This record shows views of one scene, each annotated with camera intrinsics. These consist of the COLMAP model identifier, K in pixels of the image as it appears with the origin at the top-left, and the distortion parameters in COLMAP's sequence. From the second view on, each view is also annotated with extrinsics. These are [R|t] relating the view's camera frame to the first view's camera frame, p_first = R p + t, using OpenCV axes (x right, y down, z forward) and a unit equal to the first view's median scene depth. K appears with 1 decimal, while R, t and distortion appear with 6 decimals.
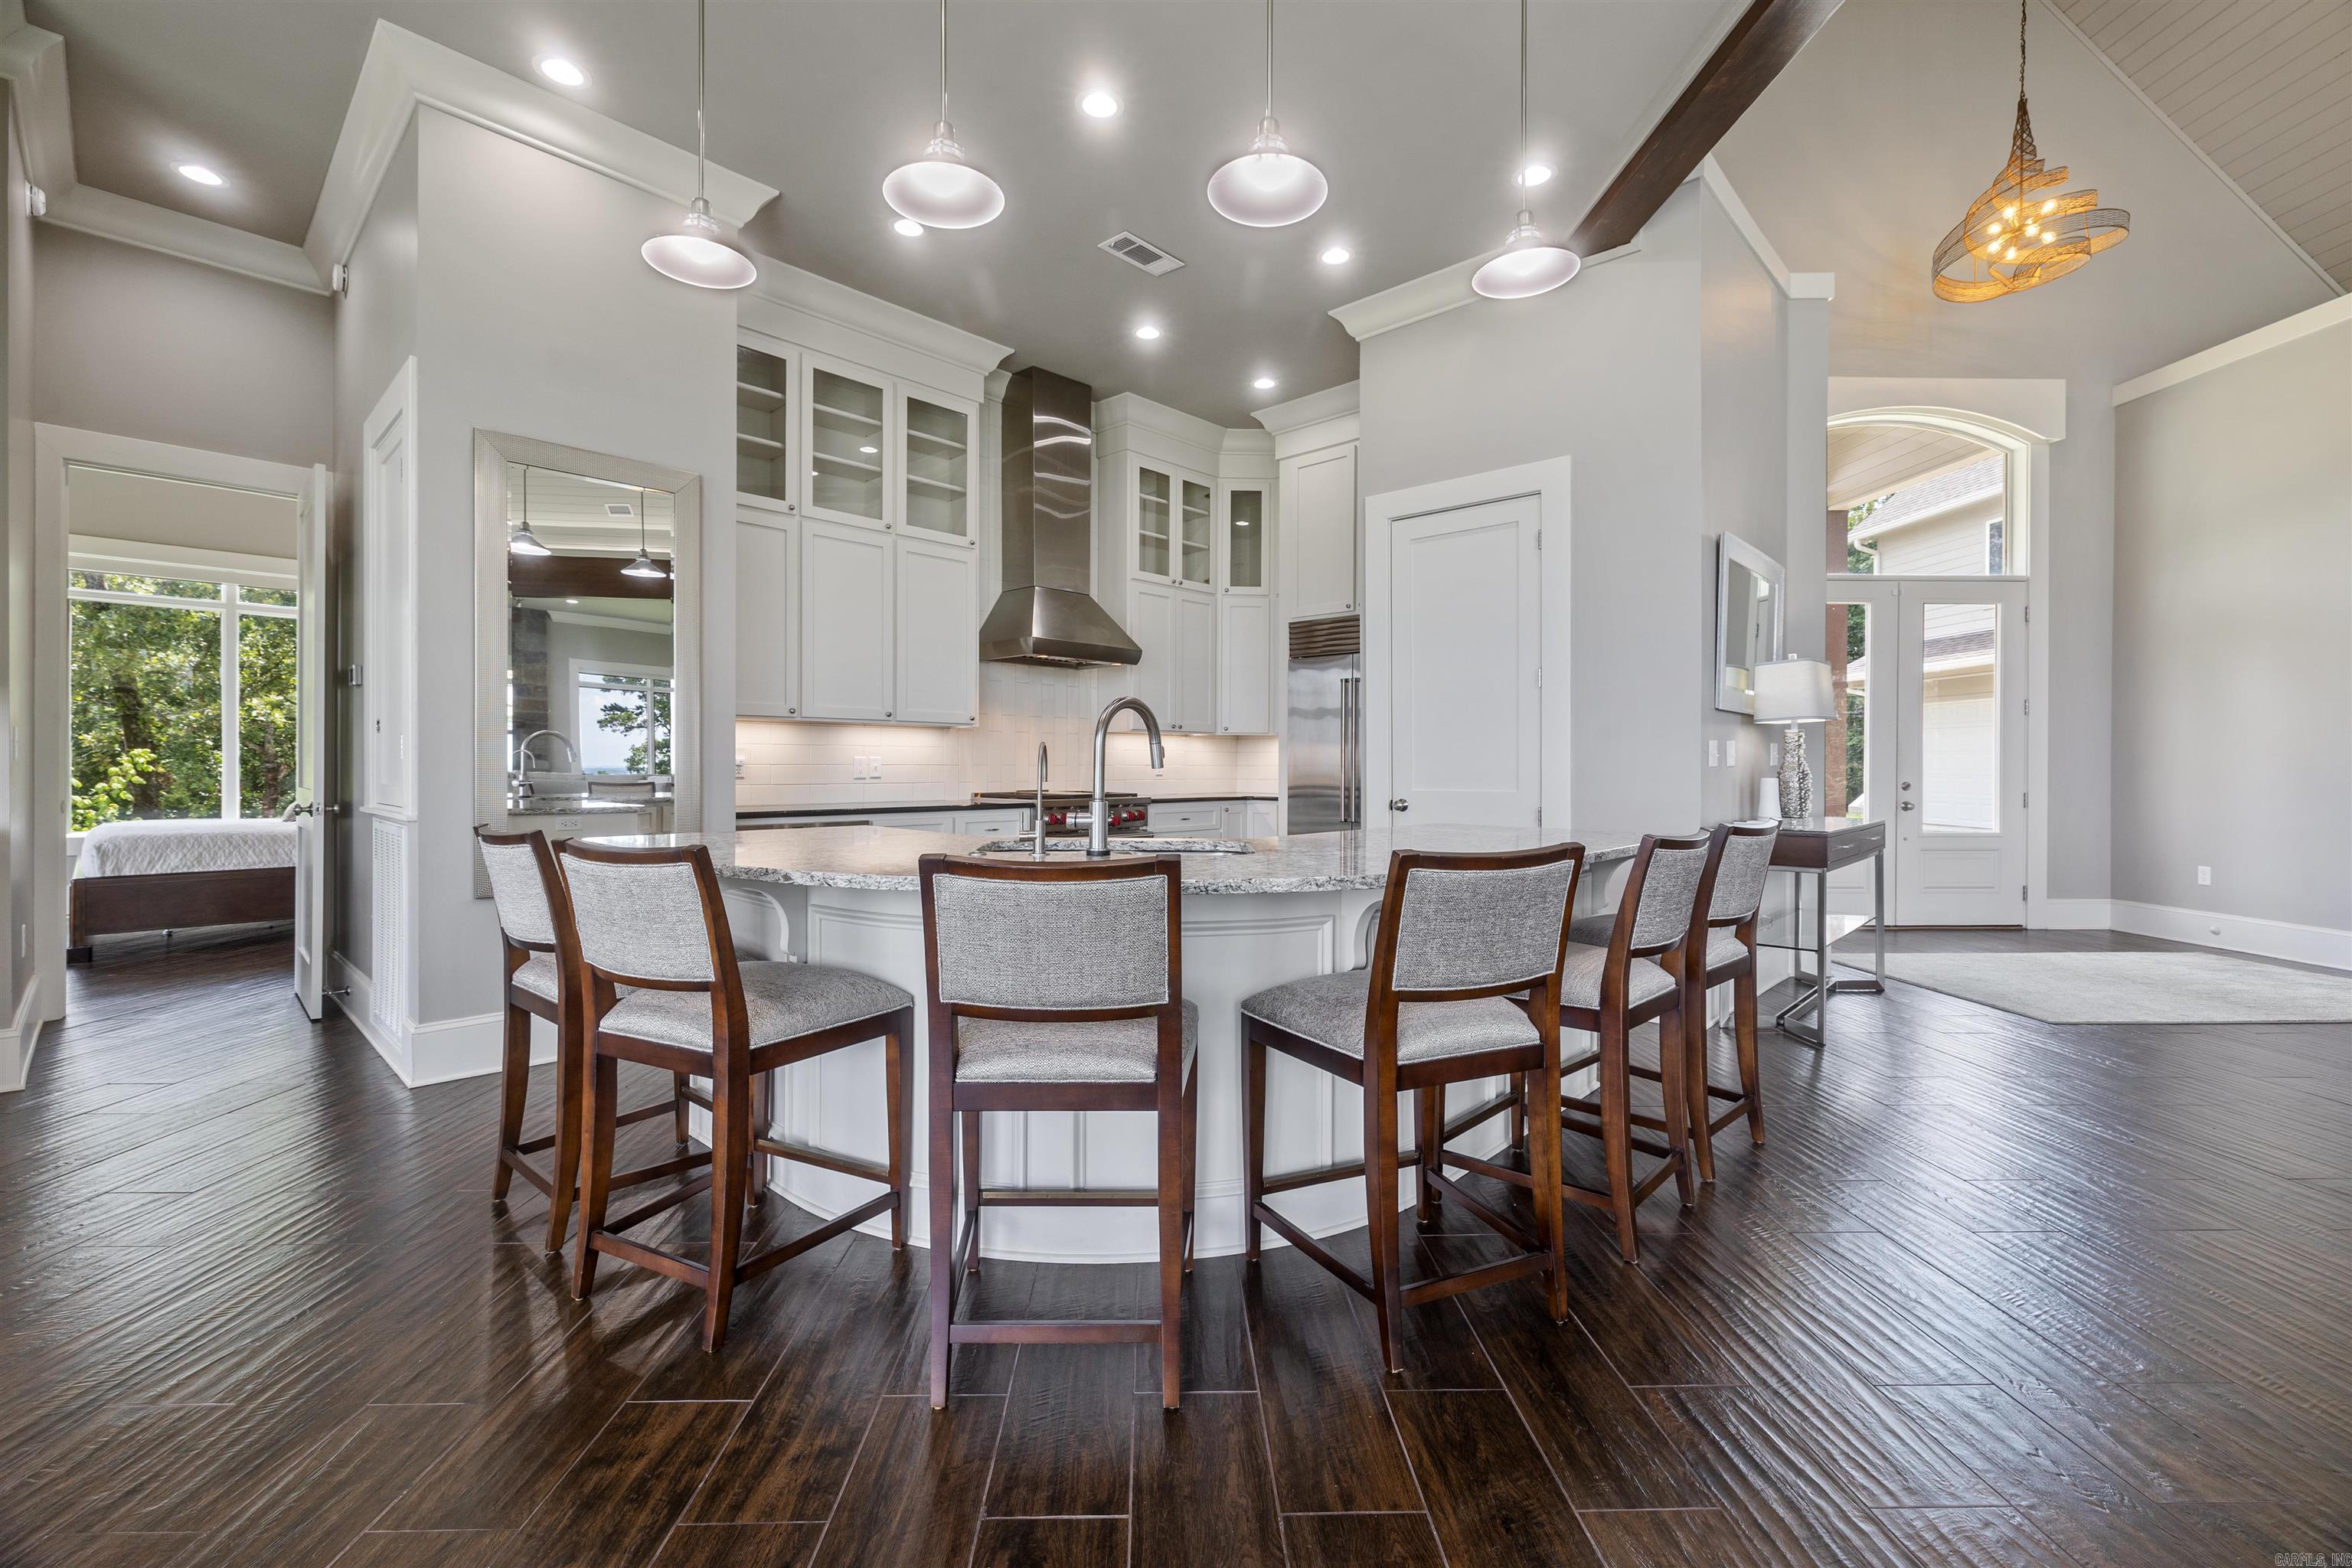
lens RADIAL K [[996.1, 0, 1184.1], [0, 996.1, 774.1], [0, 0, 1]] dist [-0.009559, -0.000042]
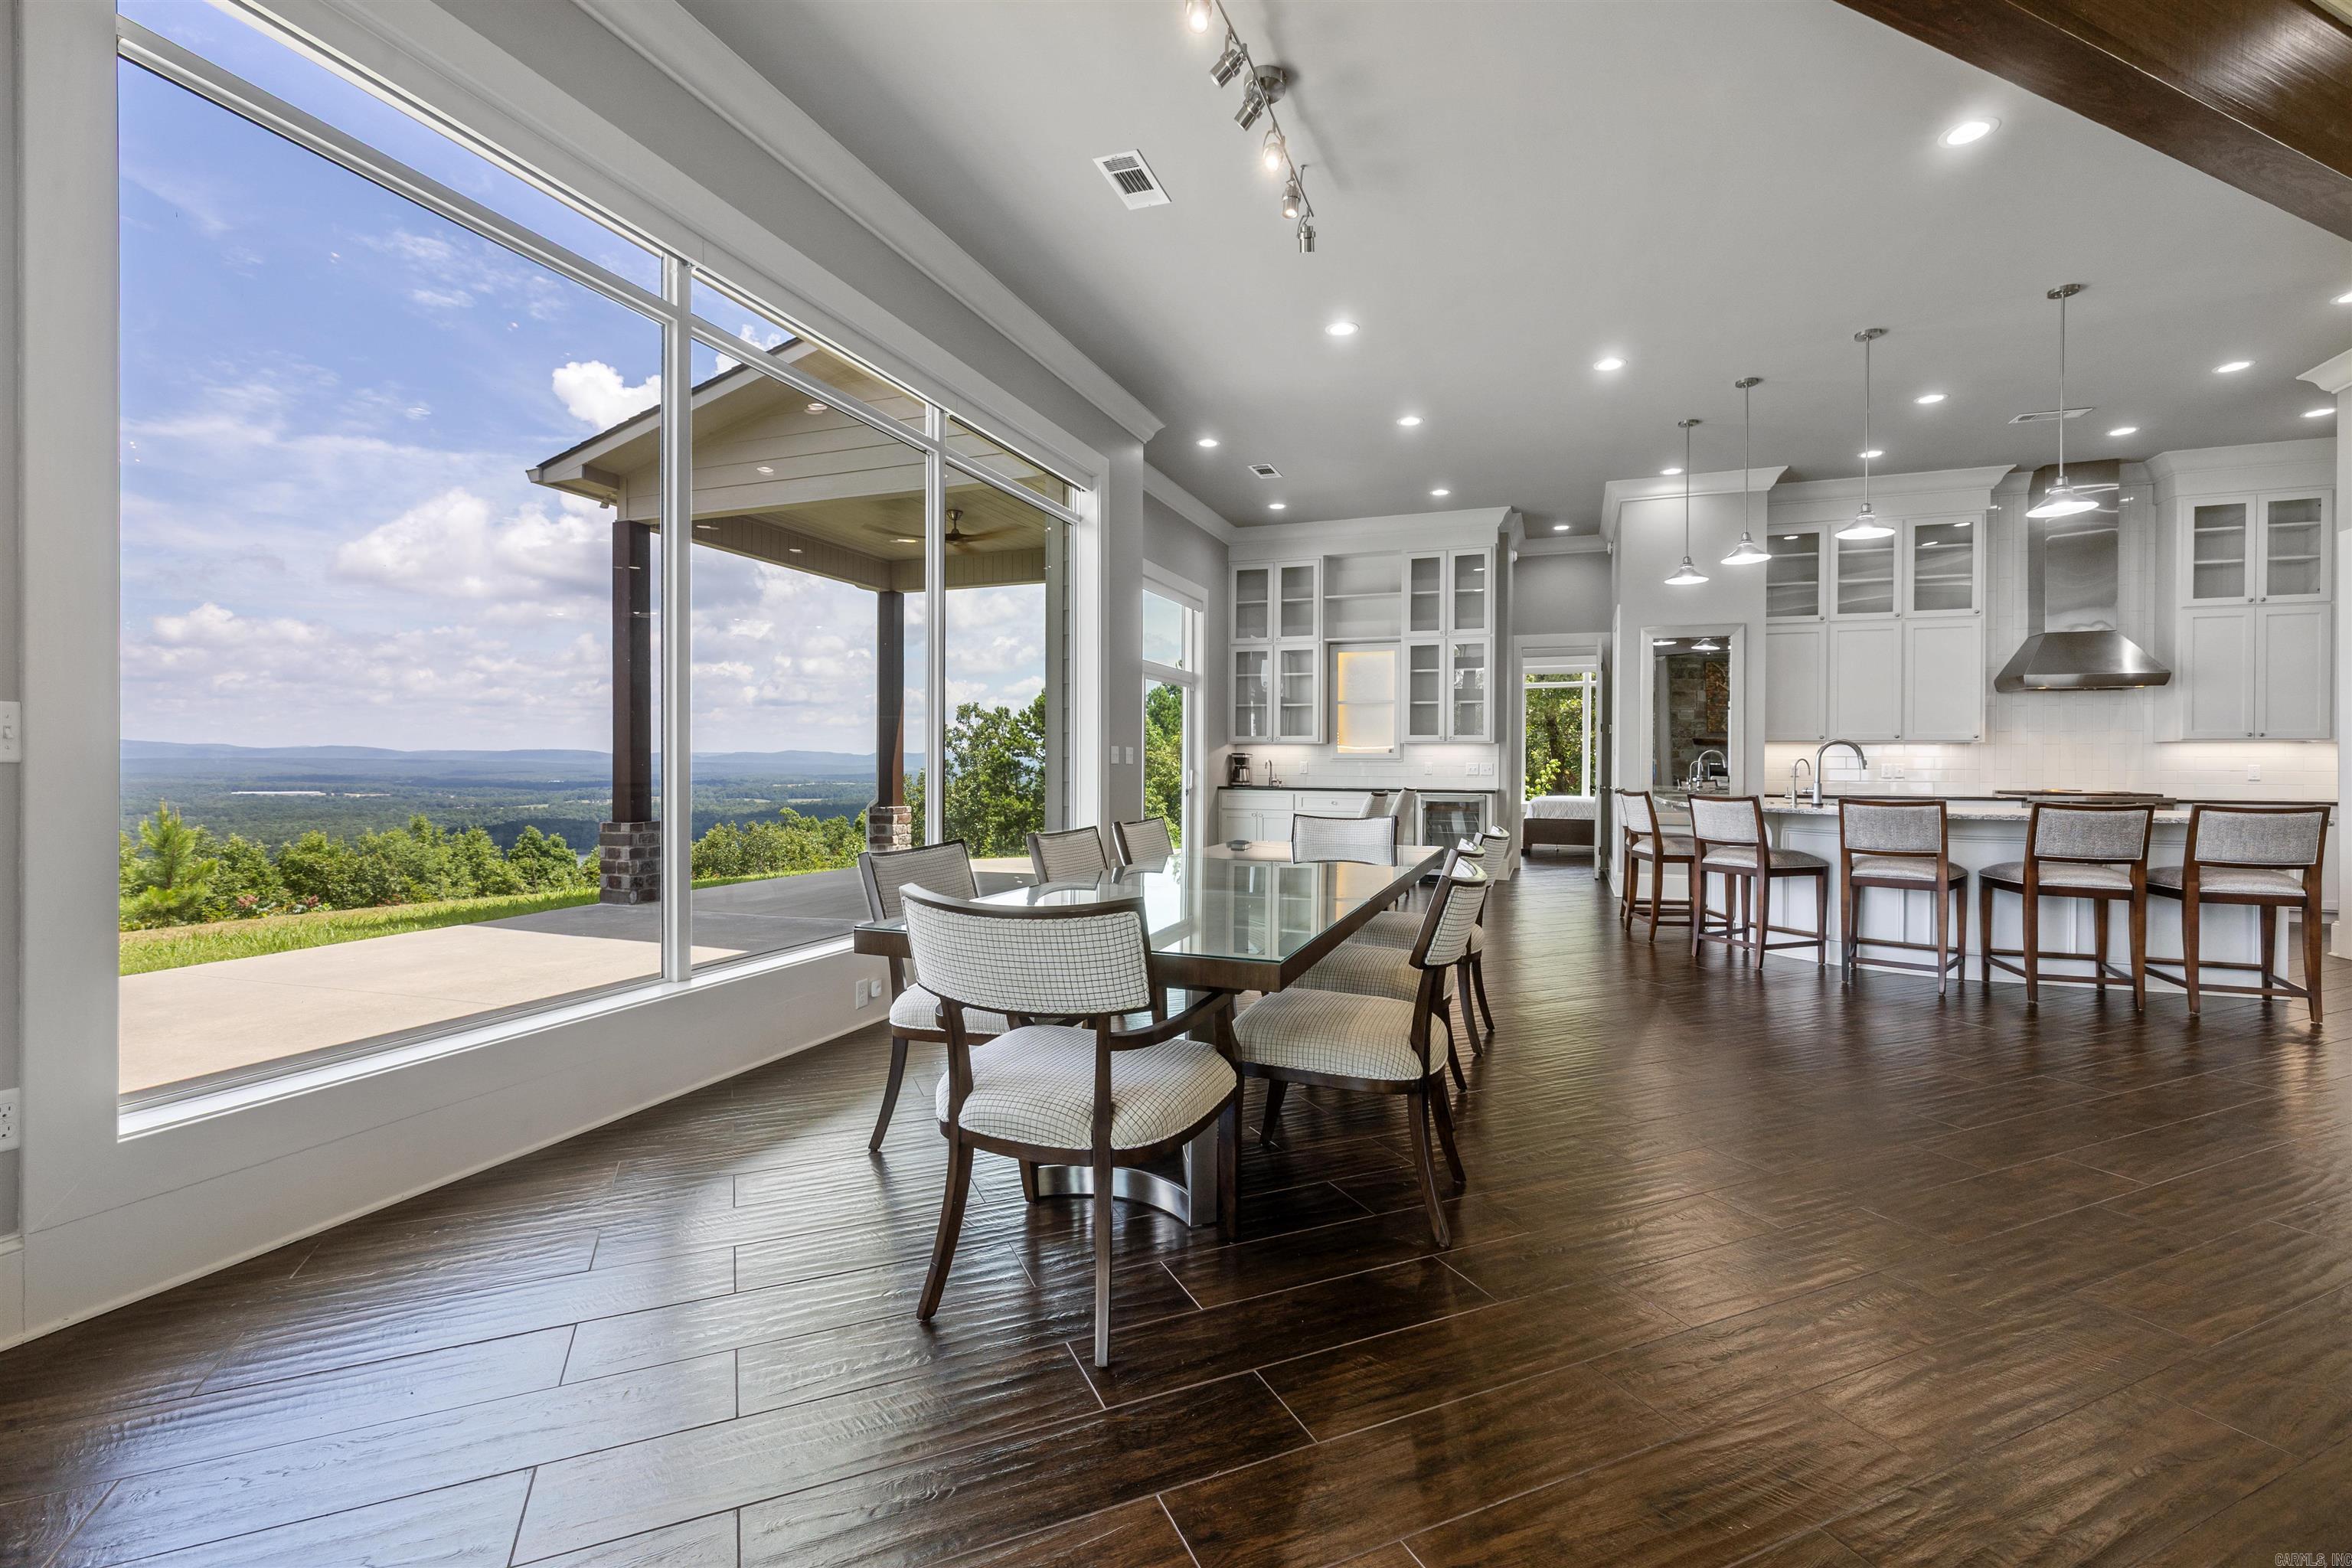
lens RADIAL K [[996.1, 0, 1179.3], [0, 996.1, 776.8], [0, 0, 1]] dist [-0.009559, -0.000042]
pose [[0.371931, 0.012567, -0.928175, 0.649955], [-0.014938, 0.999860, 0.007552, 0.006581], [0.928140, 0.011056, 0.372066, -0.548399]]
